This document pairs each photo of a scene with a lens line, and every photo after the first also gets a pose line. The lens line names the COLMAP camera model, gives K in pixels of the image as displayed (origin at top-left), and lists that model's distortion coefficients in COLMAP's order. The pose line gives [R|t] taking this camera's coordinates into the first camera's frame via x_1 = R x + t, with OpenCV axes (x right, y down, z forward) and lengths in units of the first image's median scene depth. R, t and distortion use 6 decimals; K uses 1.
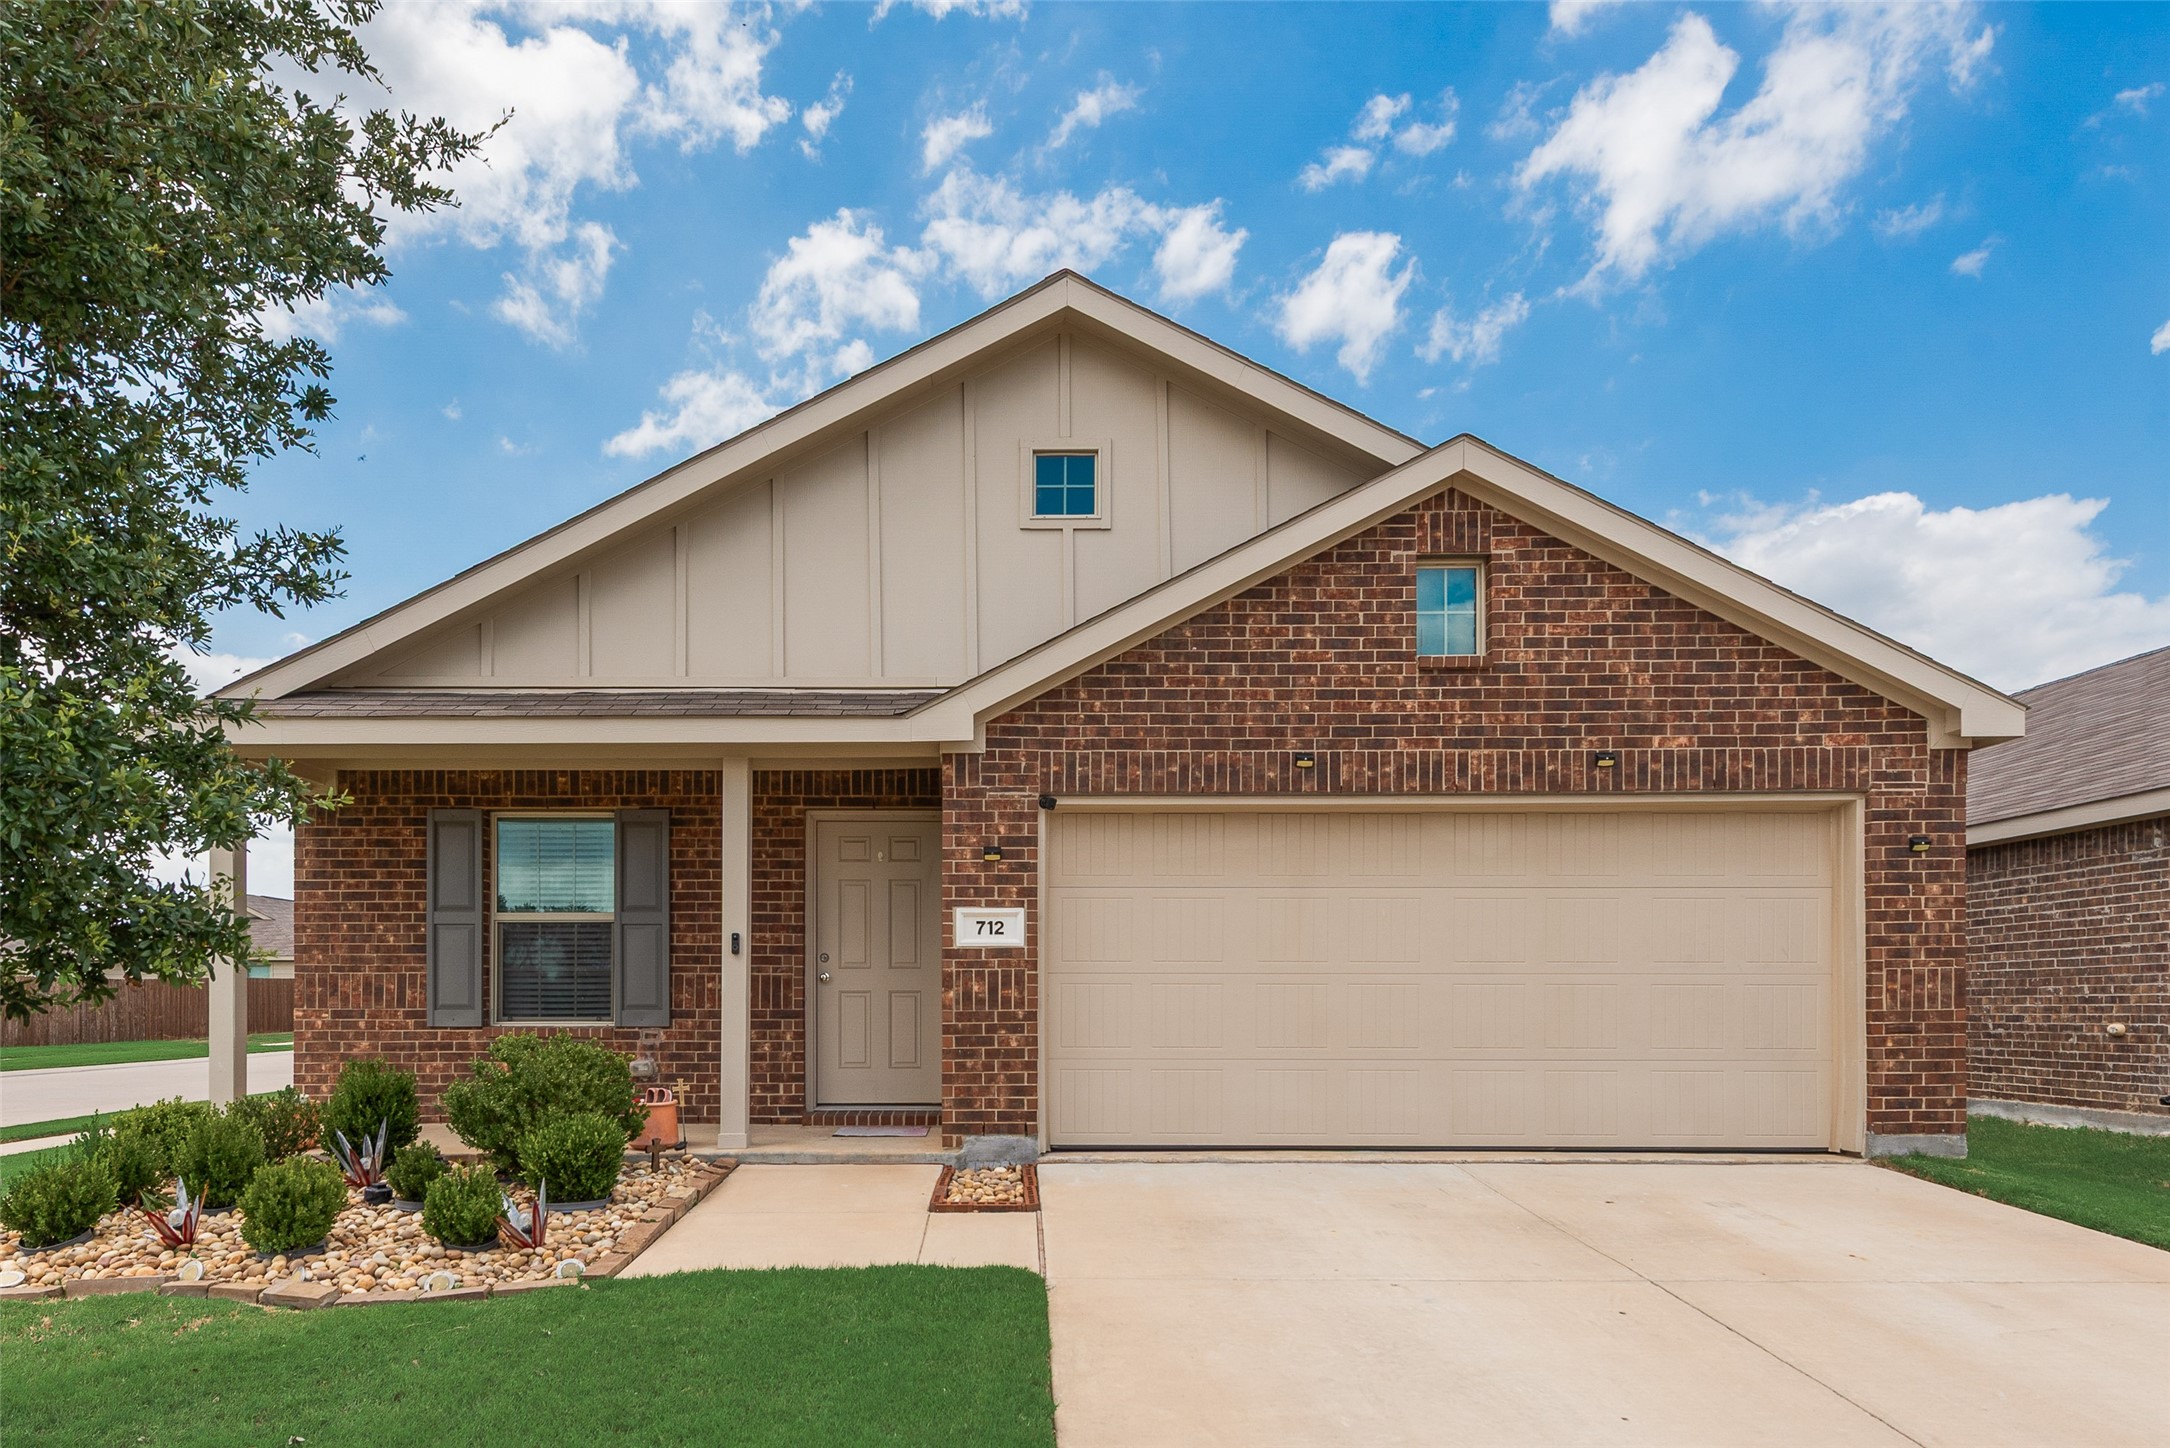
lens RADIAL K [[797.0, 0, 1084.6], [0, 797.0, 840.6], [0, 0, 1]] dist [0.007492, 0.000068]
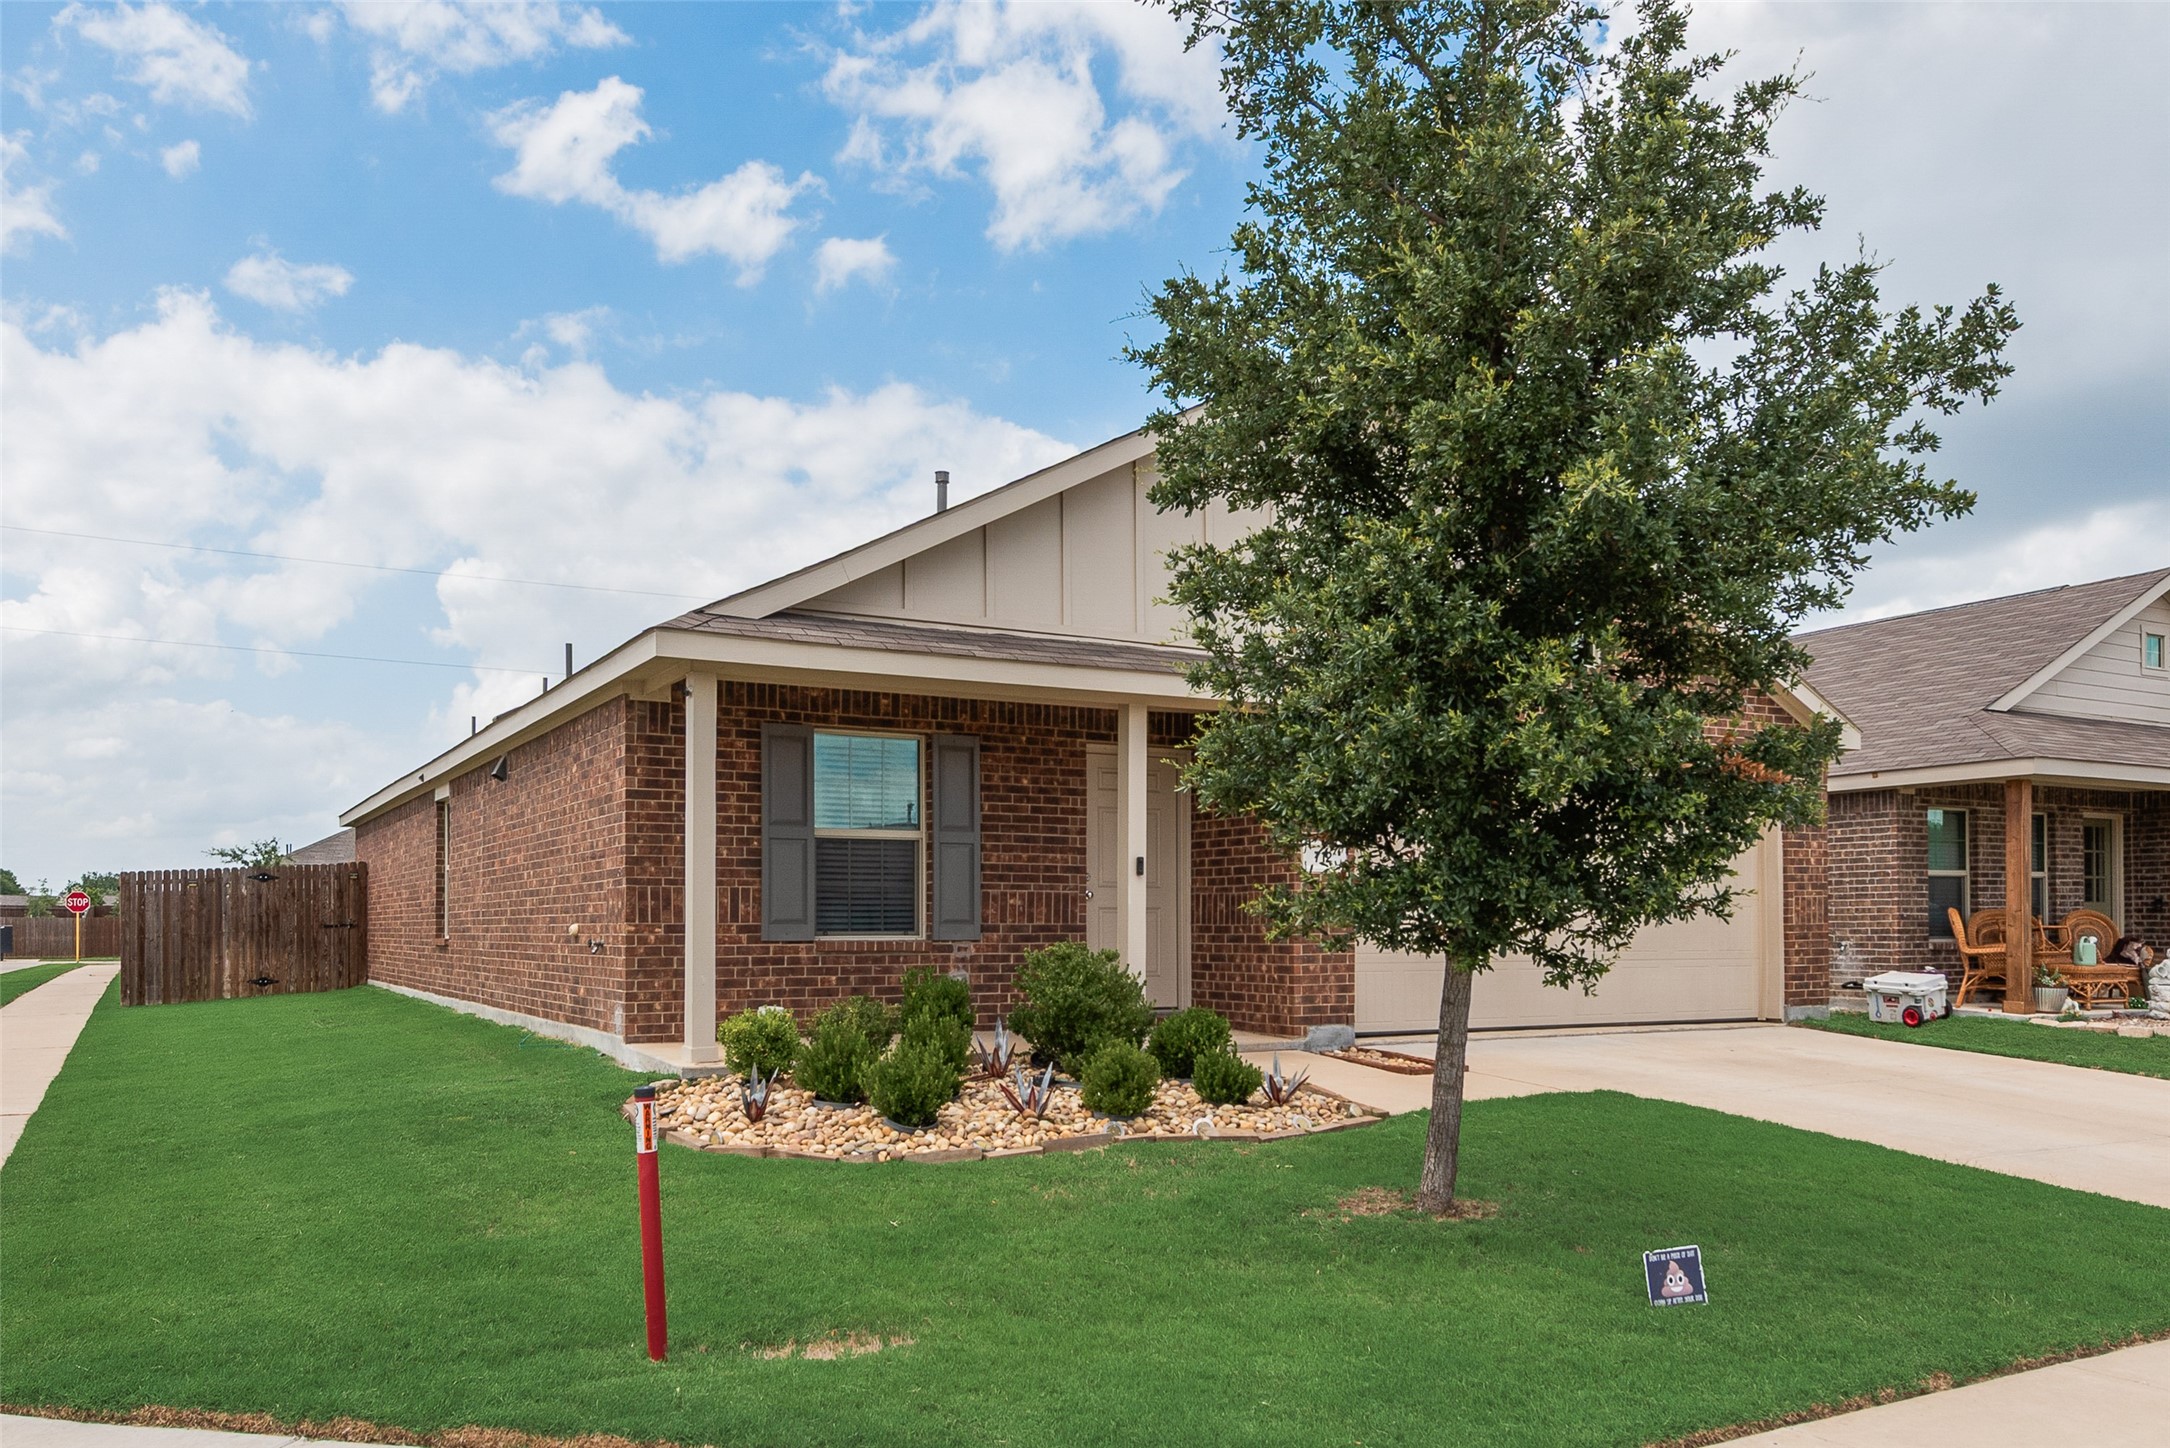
lens RADIAL K [[853.9, 0, 1072.0], [0, 853.9, 724.6], [0, 0, 1]] dist [0.010869, -0.000258]
pose [[0.950771, 0.069073, 0.302097, -0.781611], [-0.062092, 0.997536, -0.032663, -0.025876], [-0.303609, 0.012297, 0.952717, -0.134318]]
